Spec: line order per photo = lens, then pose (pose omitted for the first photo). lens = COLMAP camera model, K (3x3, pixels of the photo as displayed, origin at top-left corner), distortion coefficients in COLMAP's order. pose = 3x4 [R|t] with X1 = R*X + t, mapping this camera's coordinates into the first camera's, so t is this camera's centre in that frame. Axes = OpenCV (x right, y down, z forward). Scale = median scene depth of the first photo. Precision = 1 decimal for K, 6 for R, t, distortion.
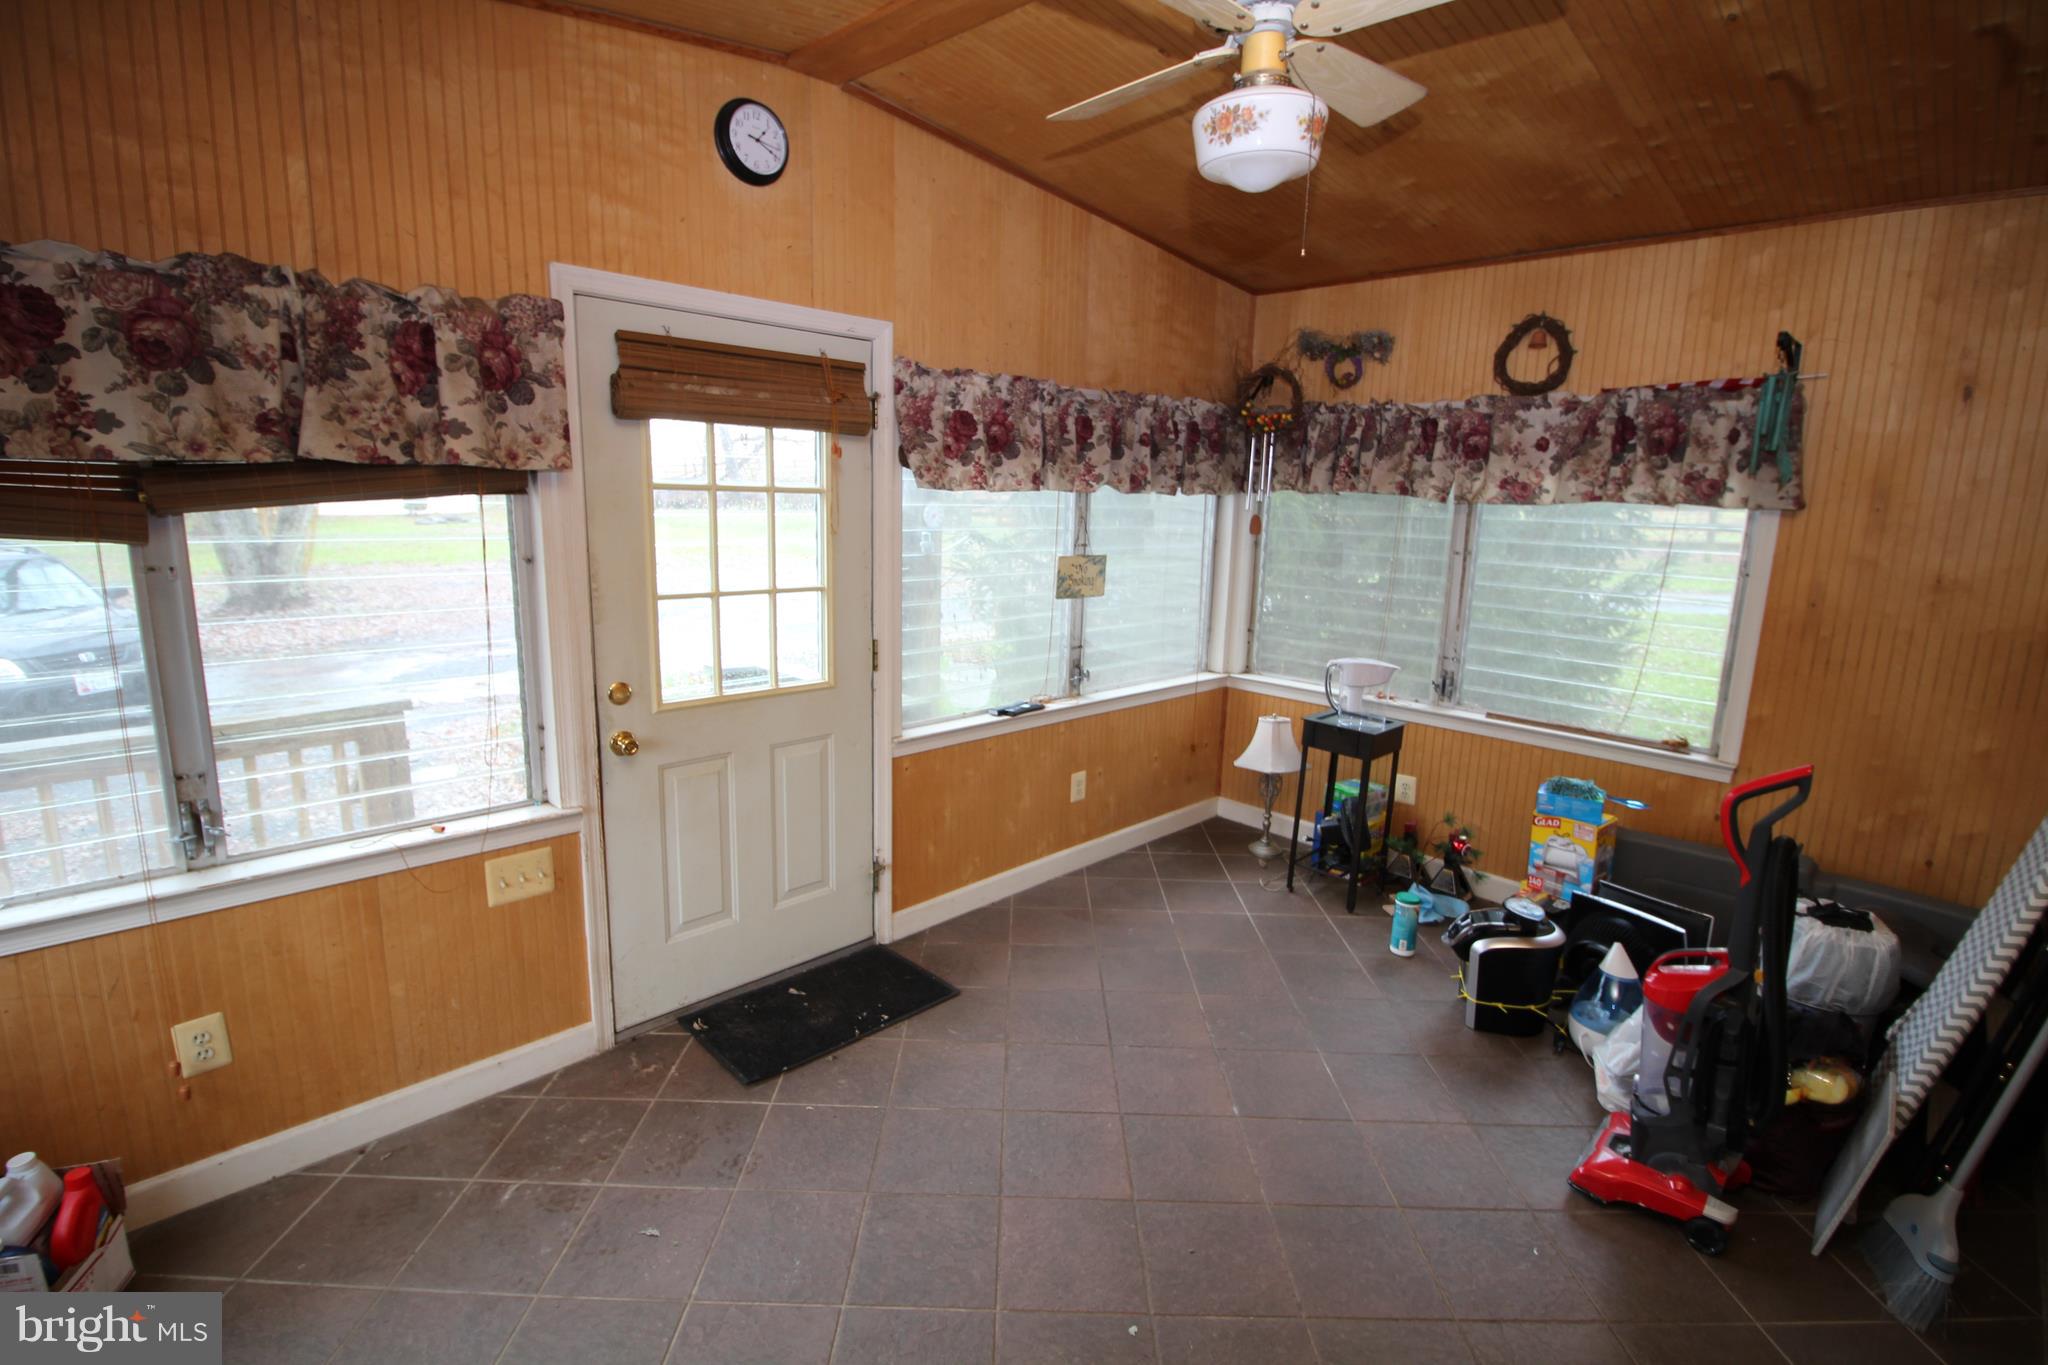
lens RADIAL K [[999.1, 0, 1032.2], [0, 999.1, 672.4], [0, 0, 1]] dist [0.002255, 0.001034]
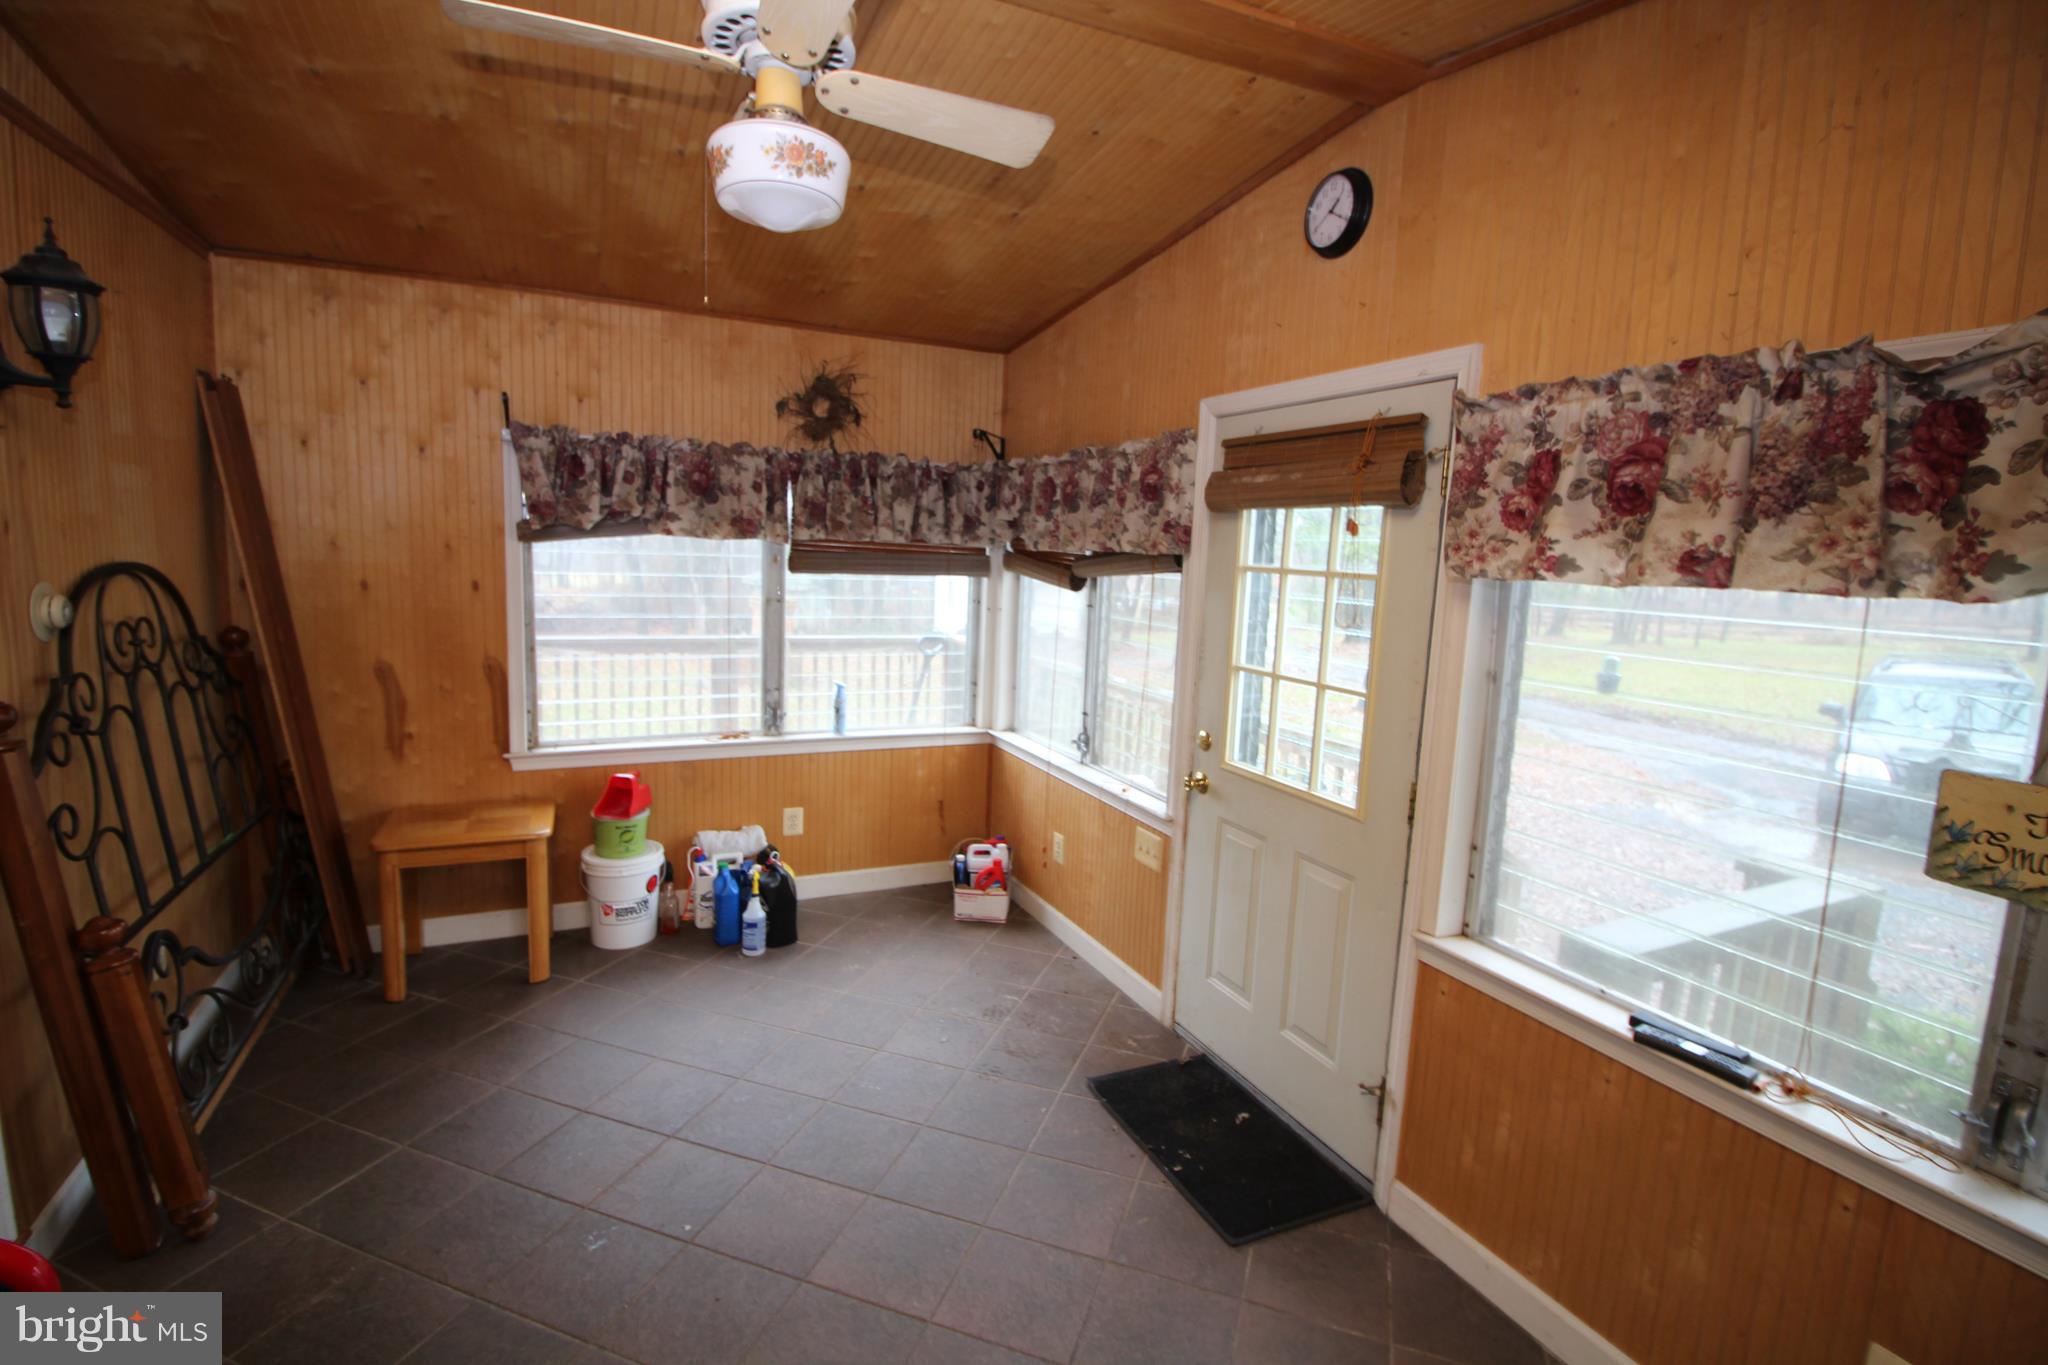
lens RADIAL K [[945.3, 0, 1022.5], [0, 945.3, 672.4], [0, 0, 1]] dist [-0.000838, -0.013264]
pose [[-0.360856, 0.071882, -0.929847, 0.635966], [-0.225955, 0.960582, 0.161946, -0.171859], [0.904836, 0.268543, -0.330389, 1.039997]]
